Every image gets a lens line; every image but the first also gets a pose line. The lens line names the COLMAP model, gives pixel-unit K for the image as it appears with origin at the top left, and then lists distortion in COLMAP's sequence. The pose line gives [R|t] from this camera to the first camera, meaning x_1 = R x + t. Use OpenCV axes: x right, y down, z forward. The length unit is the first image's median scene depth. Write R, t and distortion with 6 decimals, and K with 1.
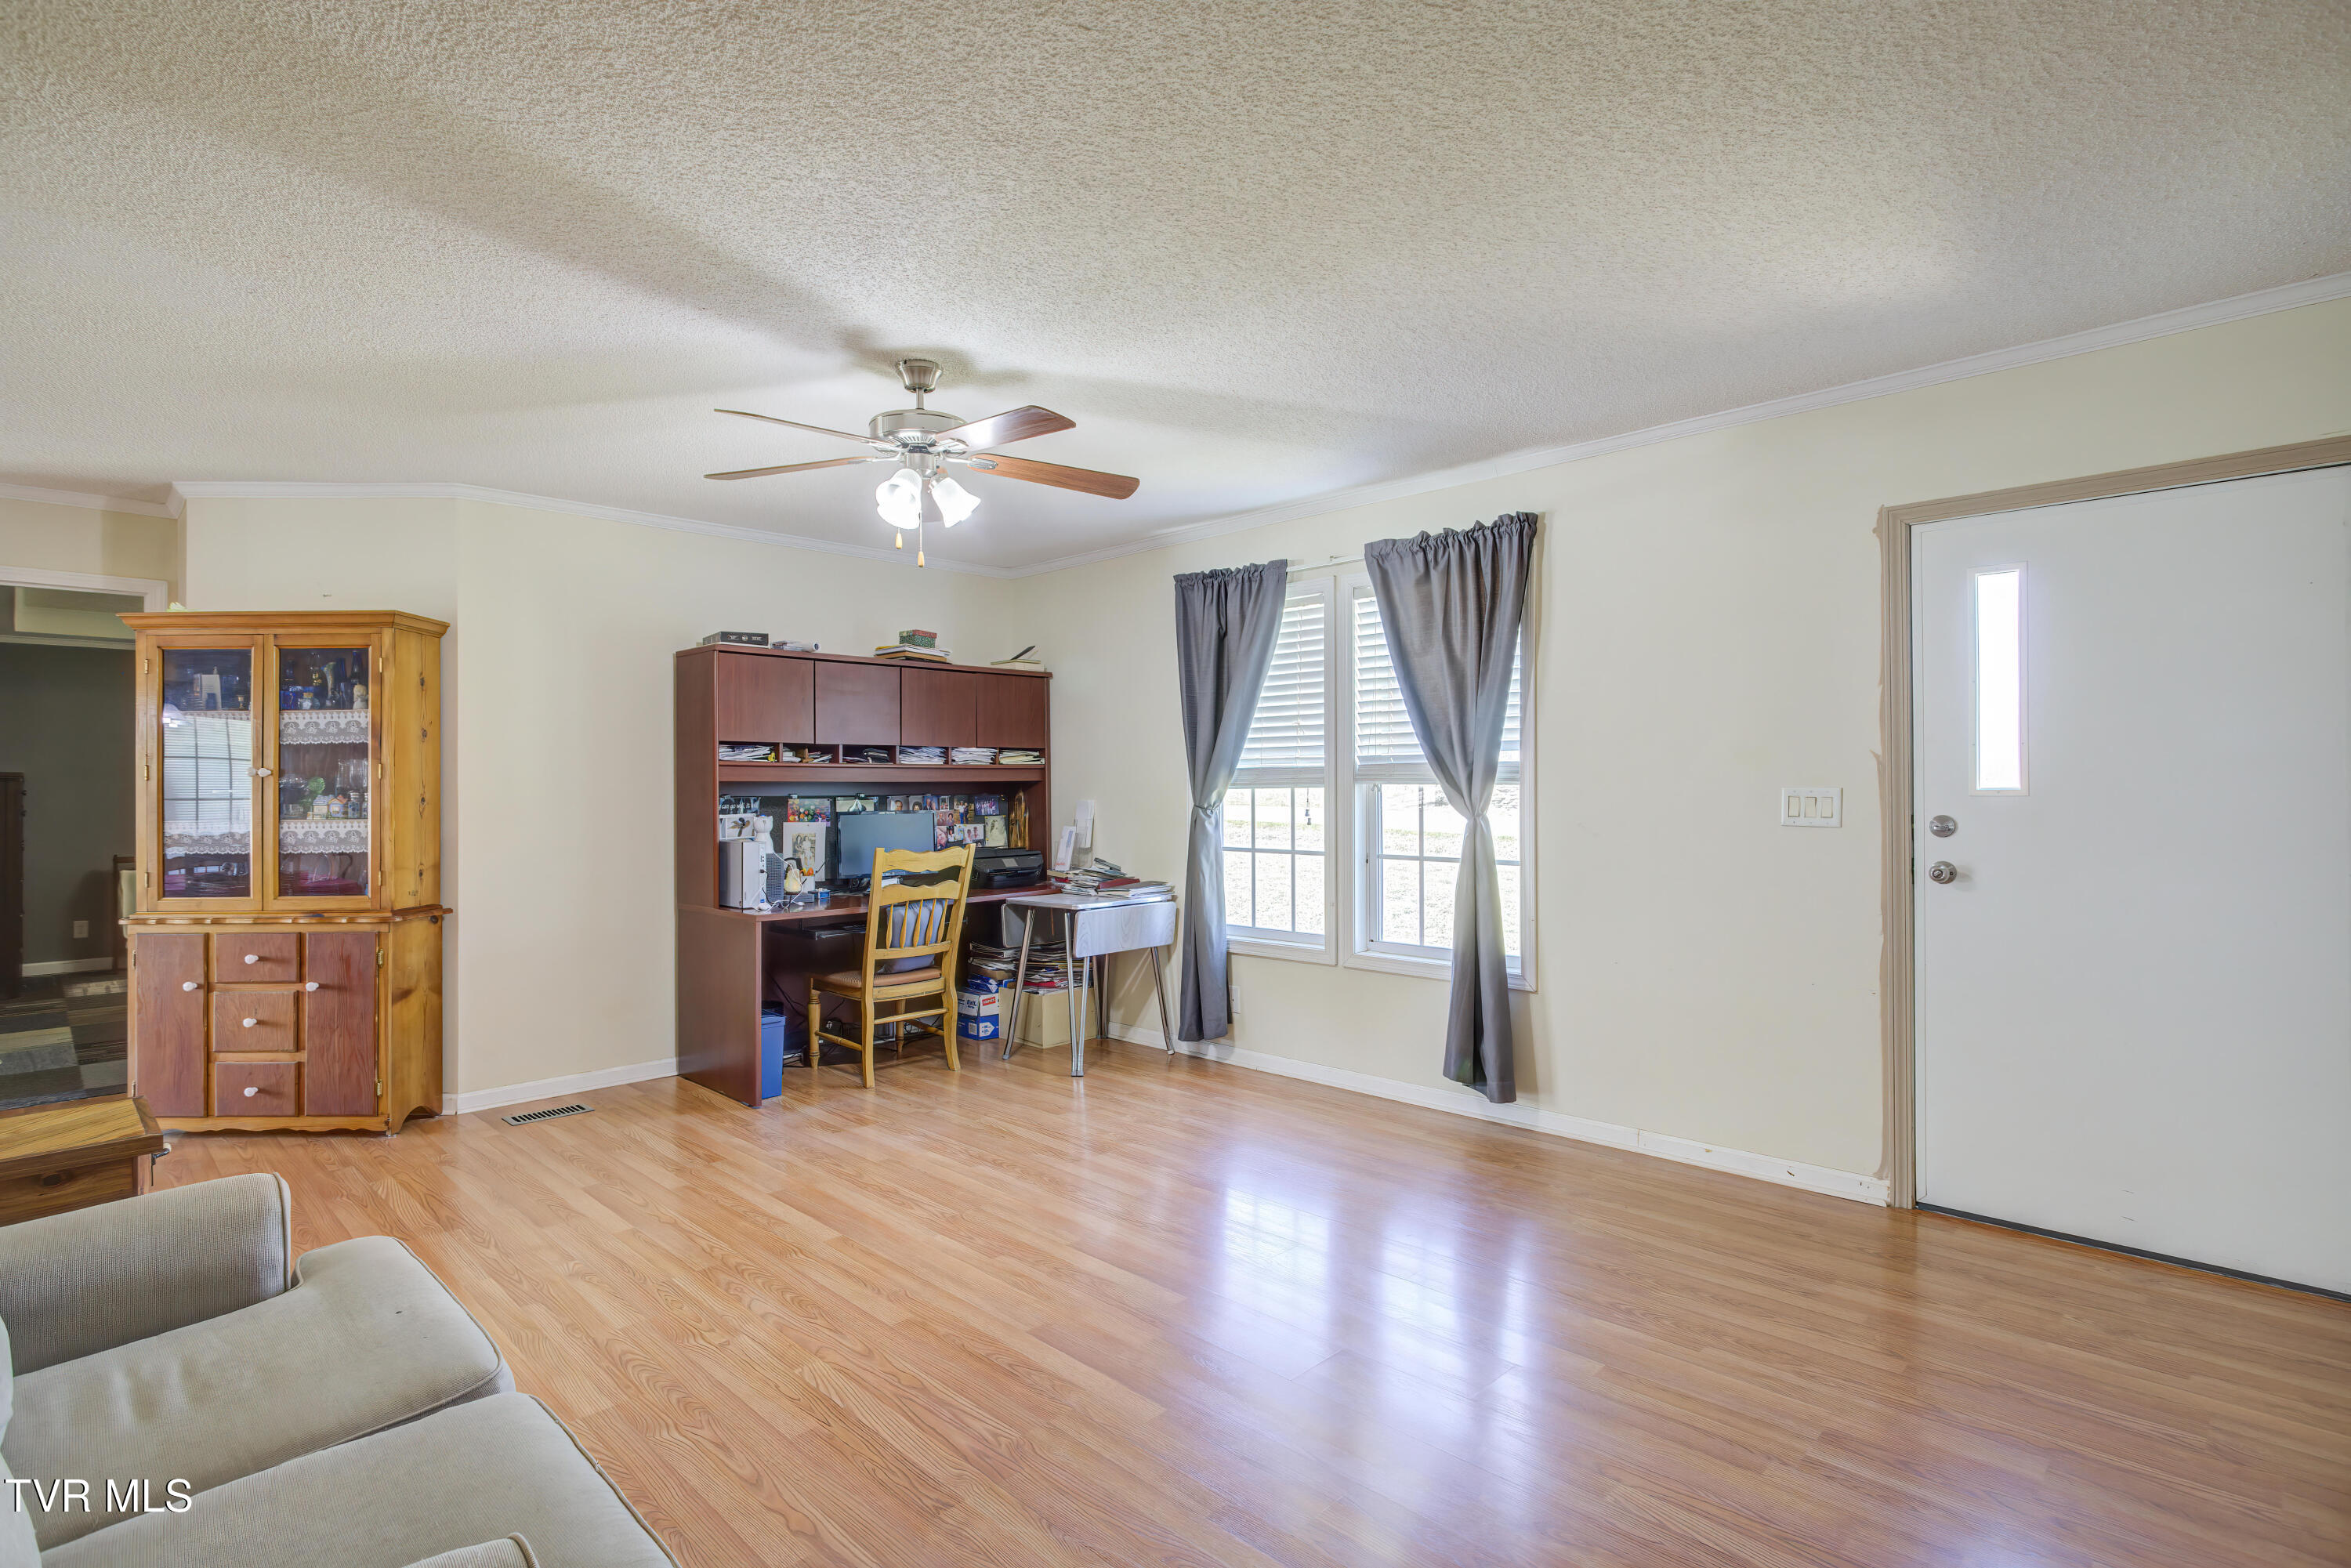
lens RADIAL K [[1140.6, 0, 1181.4], [0, 1140.6, 780.2], [0, 0, 1]] dist [-0.014856, 0.006295]
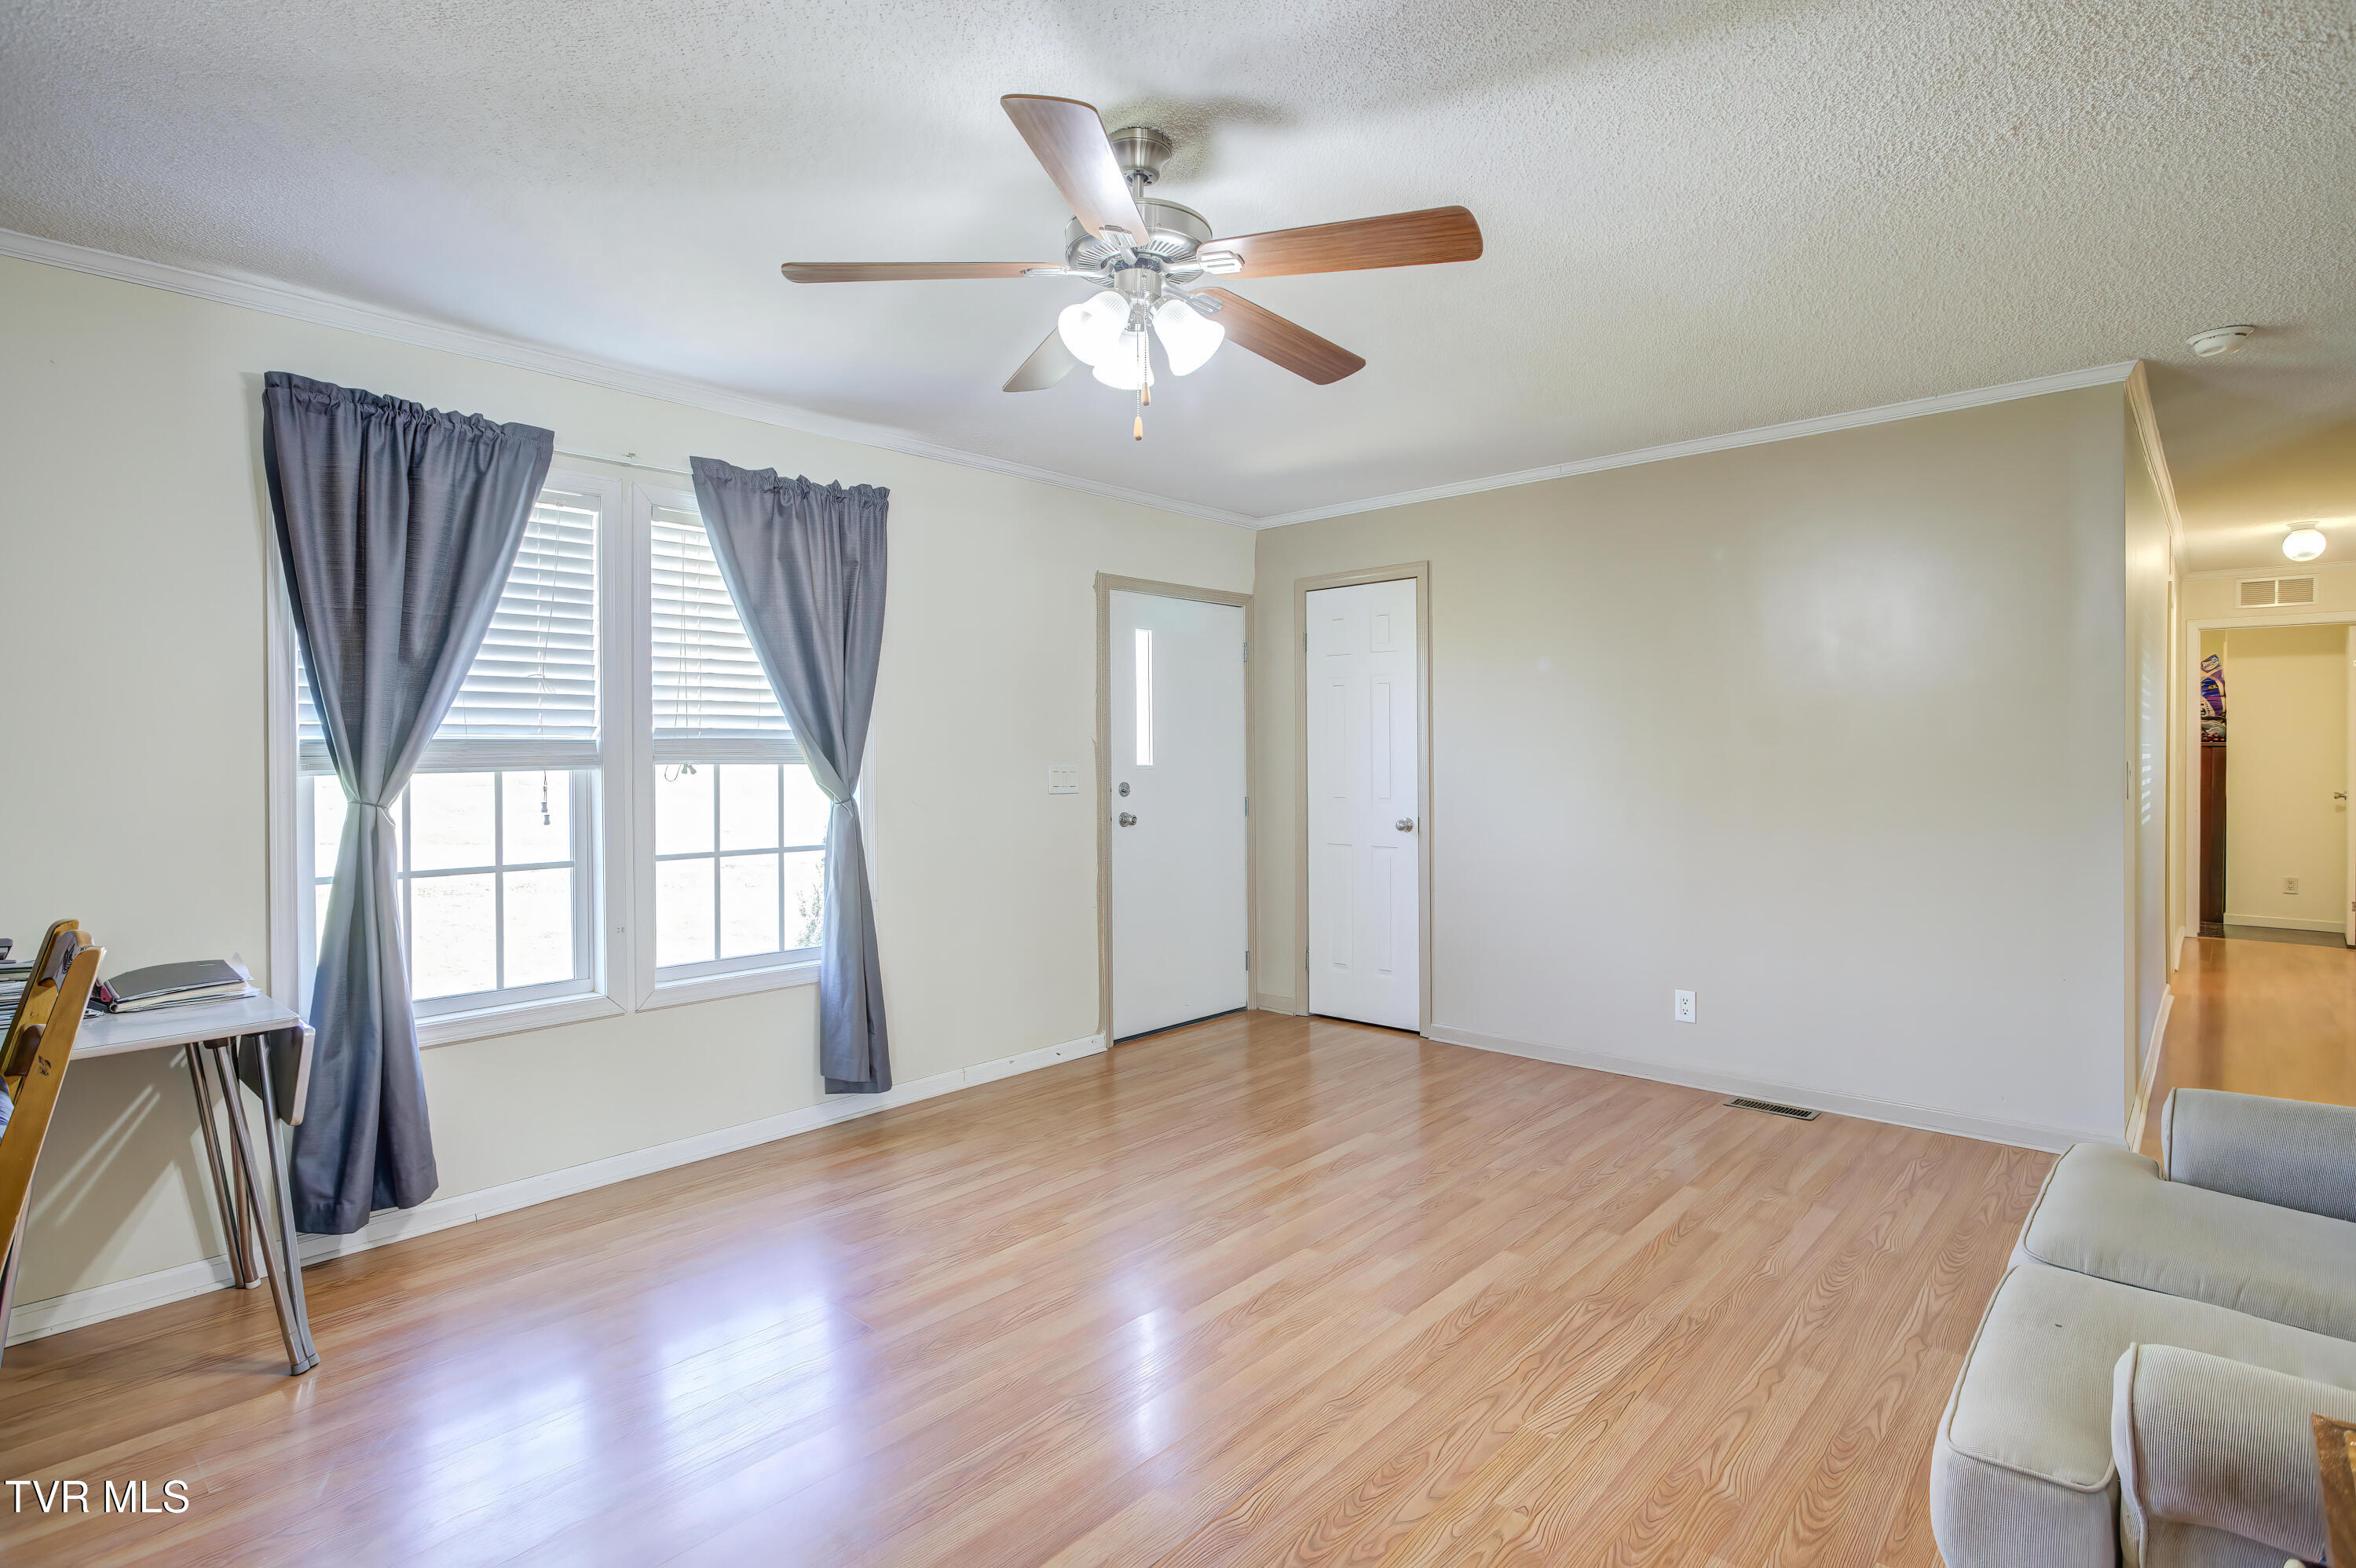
lens RADIAL K [[1142.9, 0, 1186.3], [0, 1142.9, 767.0], [0, 0, 1]] dist [-0.014856, 0.006295]
pose [[-0.032183, -0.003198, 0.999477, -0.662611], [0.003449, 0.999989, 0.003310, 0.004035], [-0.999476, 0.003554, -0.032171, 0.725270]]
